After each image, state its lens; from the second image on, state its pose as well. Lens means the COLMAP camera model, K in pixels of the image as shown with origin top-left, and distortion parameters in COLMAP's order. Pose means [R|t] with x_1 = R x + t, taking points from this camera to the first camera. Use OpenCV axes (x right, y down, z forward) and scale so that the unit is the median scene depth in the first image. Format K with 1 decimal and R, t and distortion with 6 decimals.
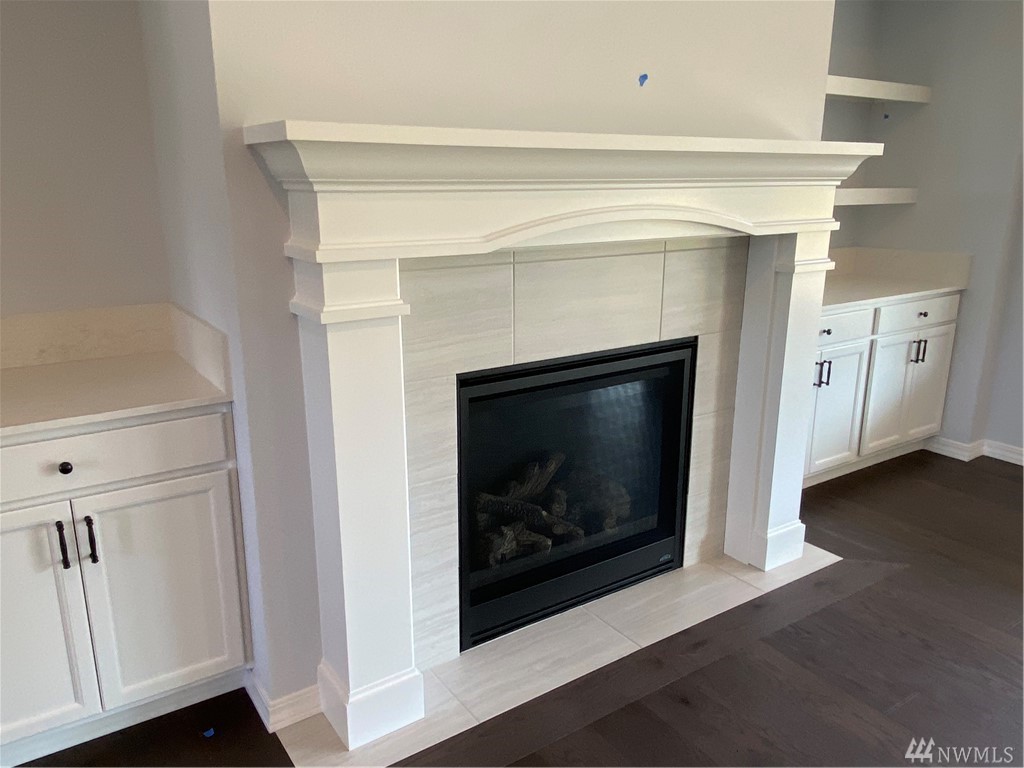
lens RADIAL K [[773.6, 0, 512.0], [0, 773.6, 384.0], [0, 0, 1]] dist [0.006603, 0.003602]
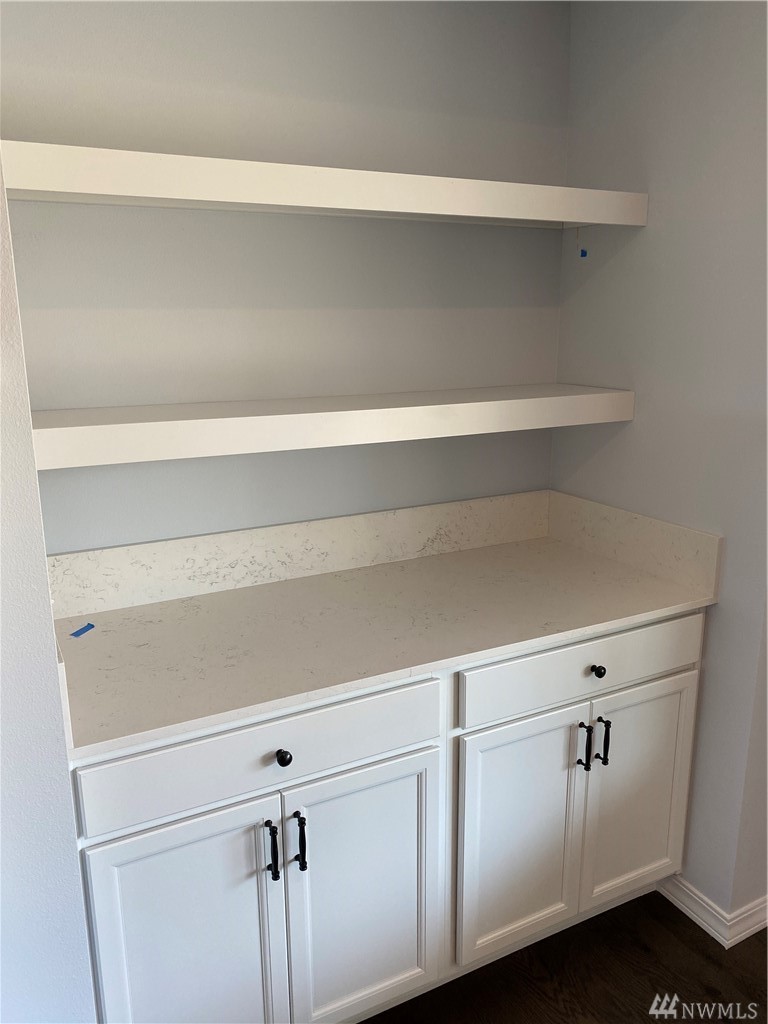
lens RADIAL K [[776.9, 0, 384.0], [0, 776.9, 512.0], [0, 0, 1]] dist [-0.012156, -0.000101]
pose [[0.992392, 0.012342, -0.122501, 0.476560], [-0.015841, 0.999493, -0.027634, -0.176180], [0.122098, 0.029364, 0.992084, 0.537573]]
